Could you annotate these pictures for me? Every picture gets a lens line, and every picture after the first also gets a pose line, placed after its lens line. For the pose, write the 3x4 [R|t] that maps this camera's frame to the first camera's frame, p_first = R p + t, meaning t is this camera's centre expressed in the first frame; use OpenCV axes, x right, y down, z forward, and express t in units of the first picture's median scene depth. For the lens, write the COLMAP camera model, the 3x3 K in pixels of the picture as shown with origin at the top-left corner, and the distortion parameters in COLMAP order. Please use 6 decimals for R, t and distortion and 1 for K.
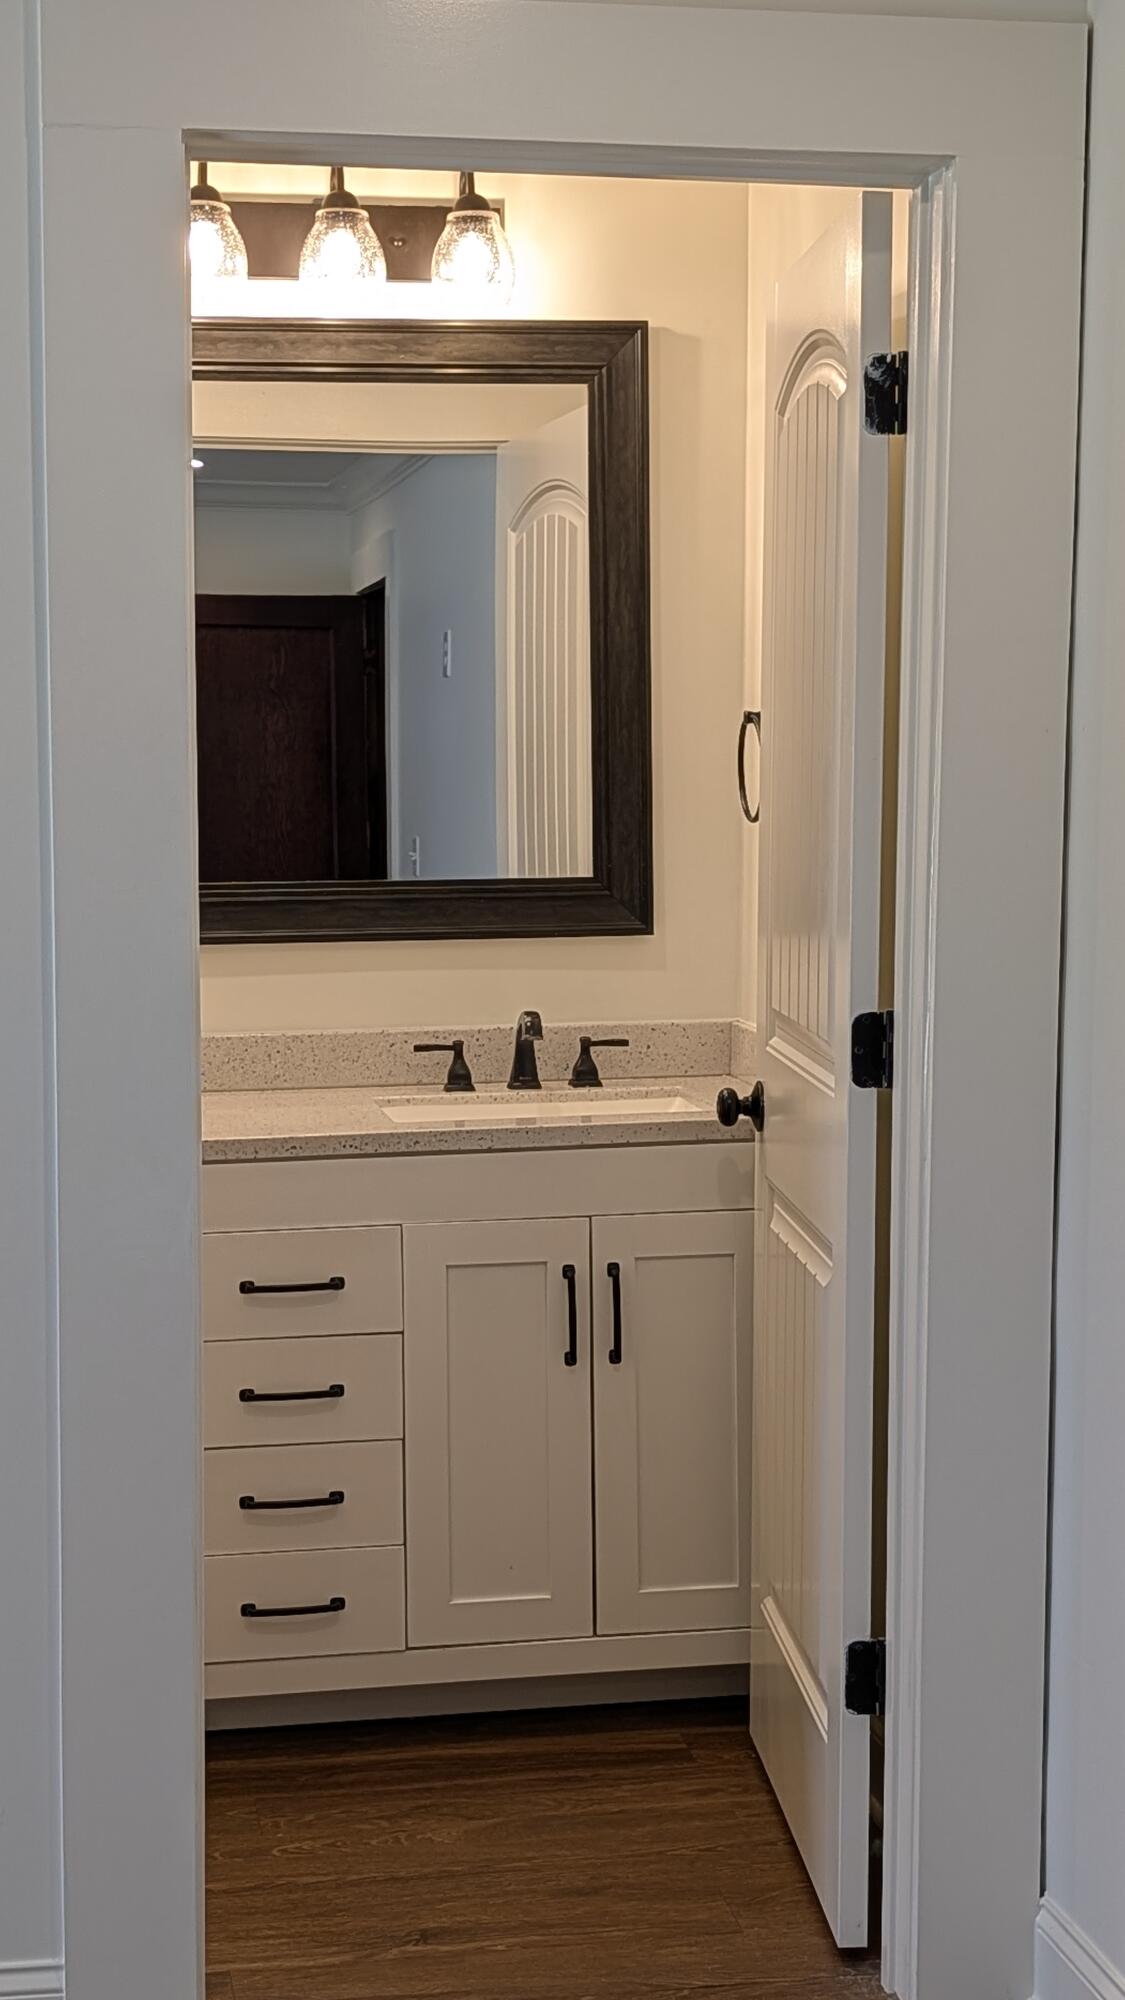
lens RADIAL K [[1455.1, 0, 558.0], [0, 1455.1, 996.6], [0, 0, 1]] dist [0.009084, 0.000620]
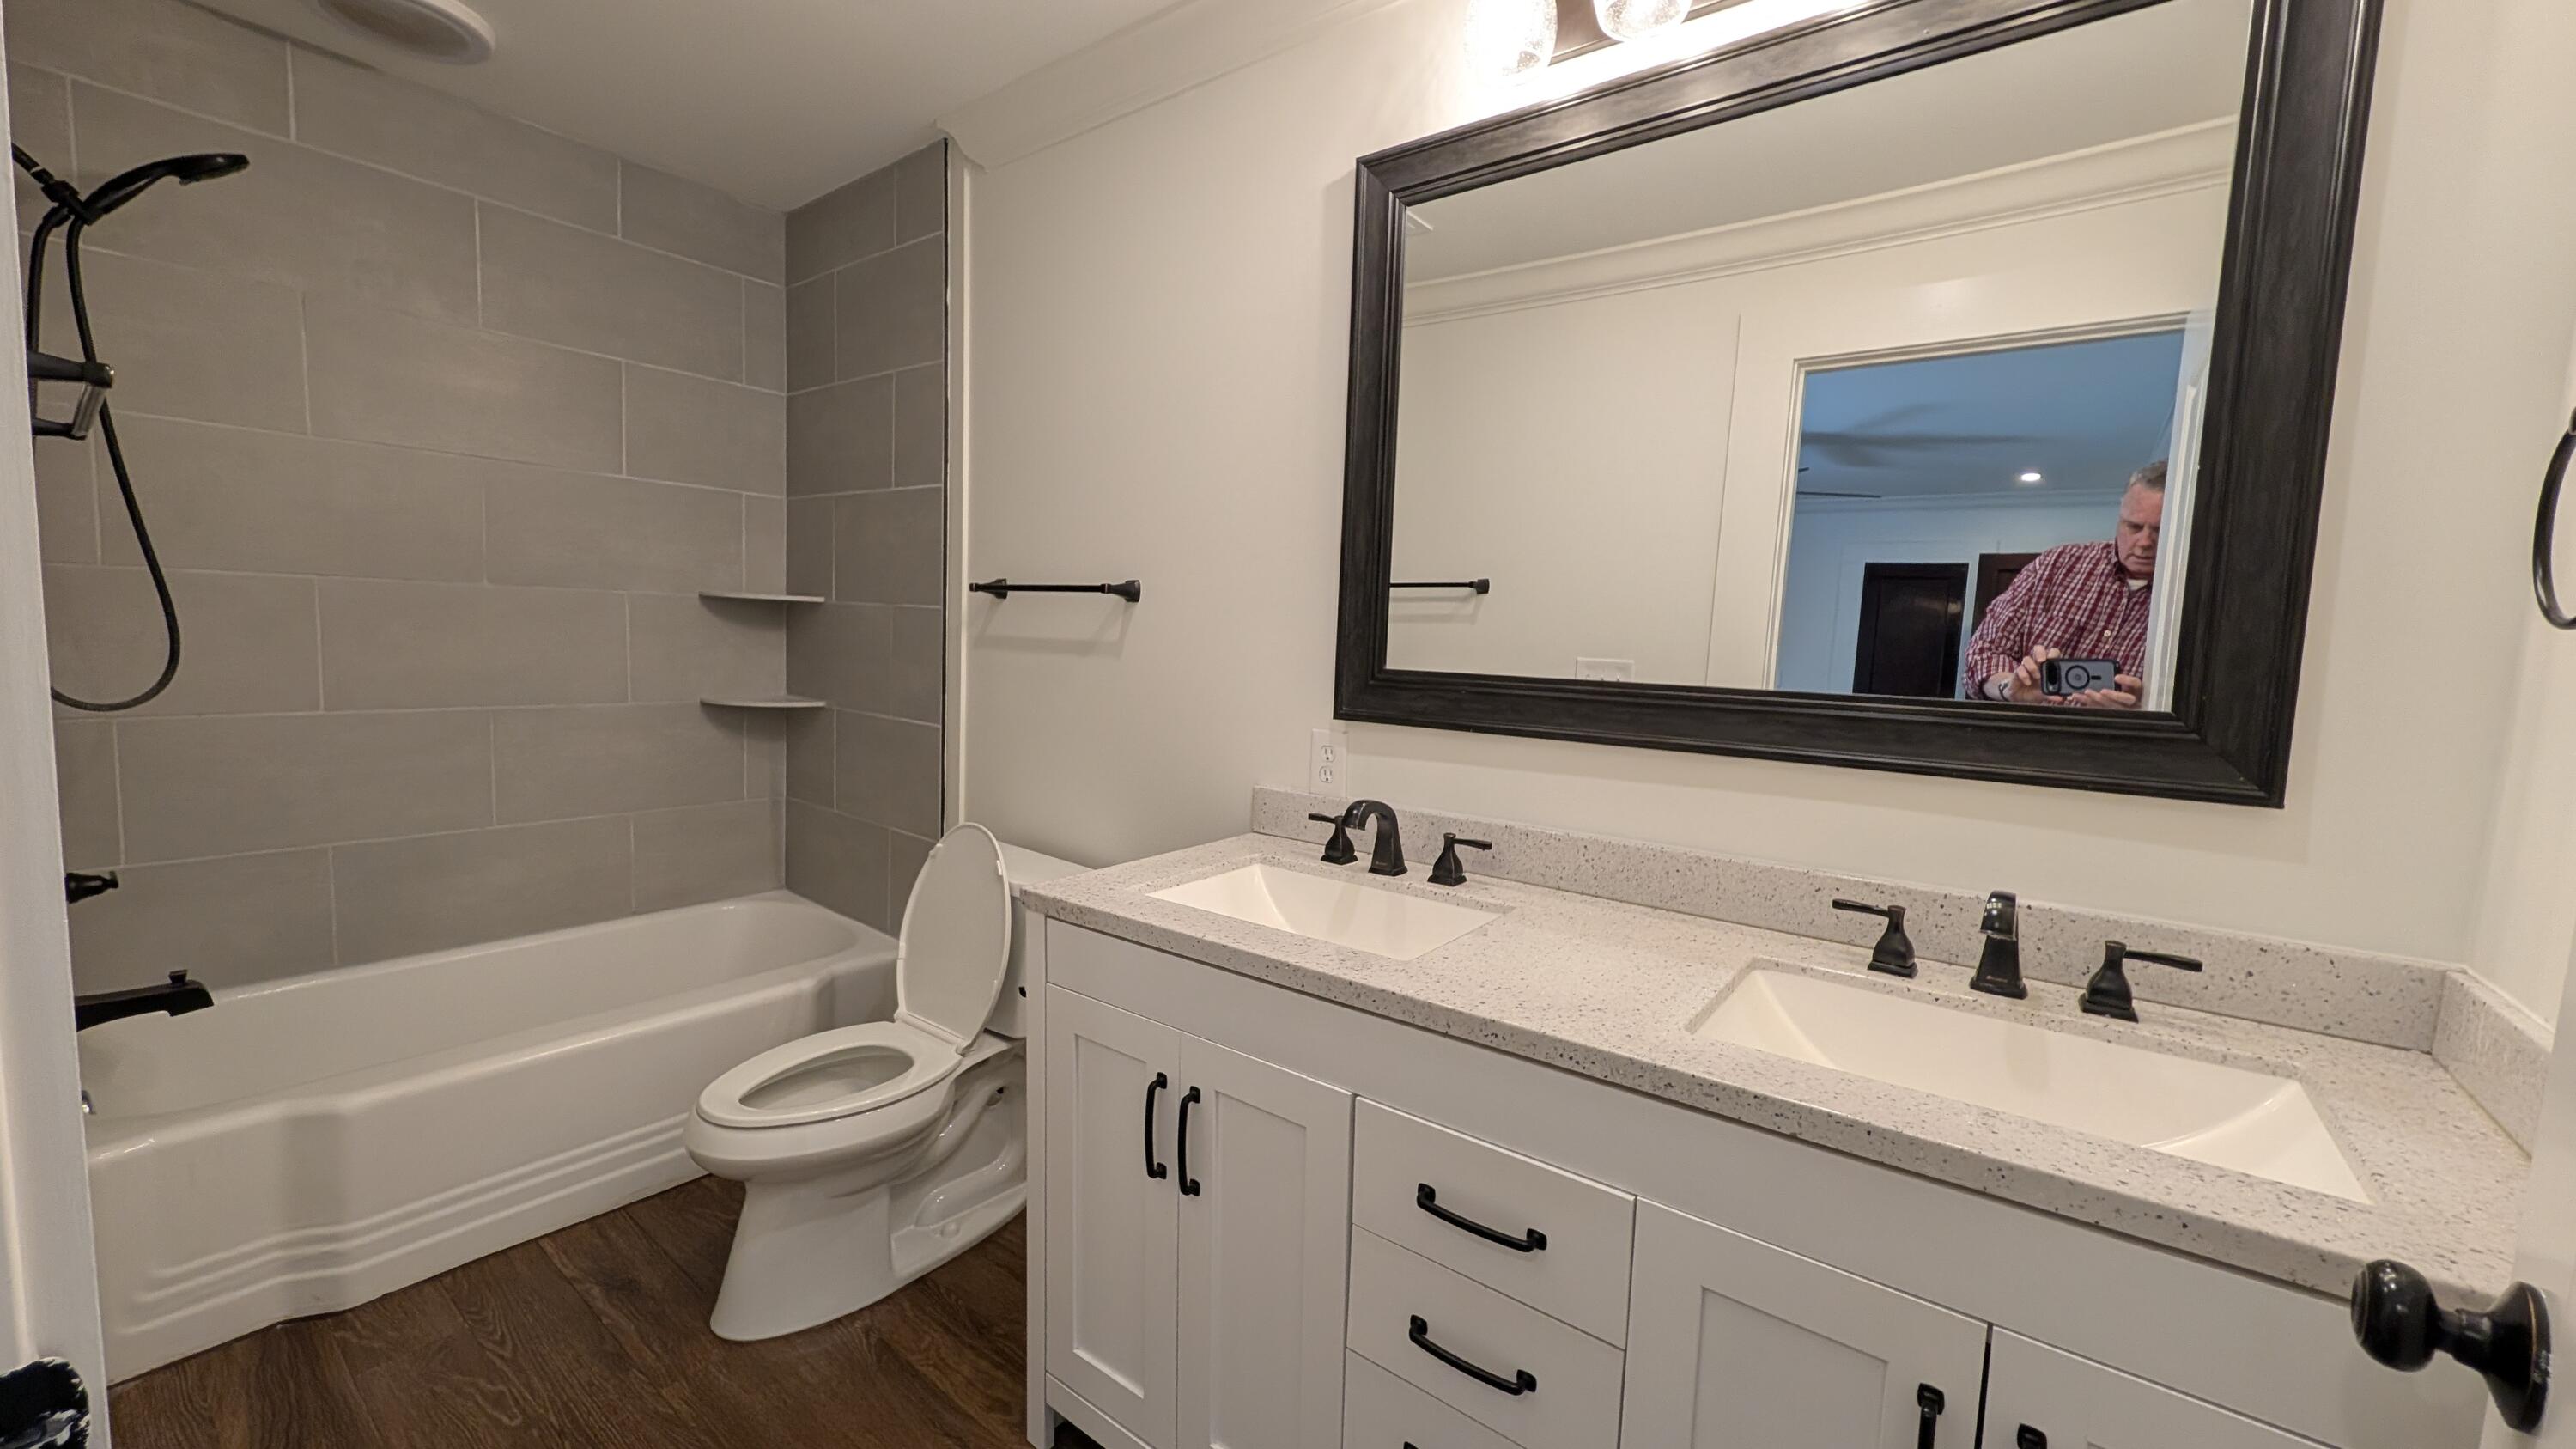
lens RADIAL K [[968.6, 0, 1290.2], [0, 968.6, 731.6], [0, 0, 1]] dist [-0.003840, -0.000473]
pose [[0.716256, 0.103846, -0.690068, 0.043512], [-0.127646, 0.991678, 0.016743, -0.028317], [0.686064, 0.076092, 0.723551, 0.397384]]
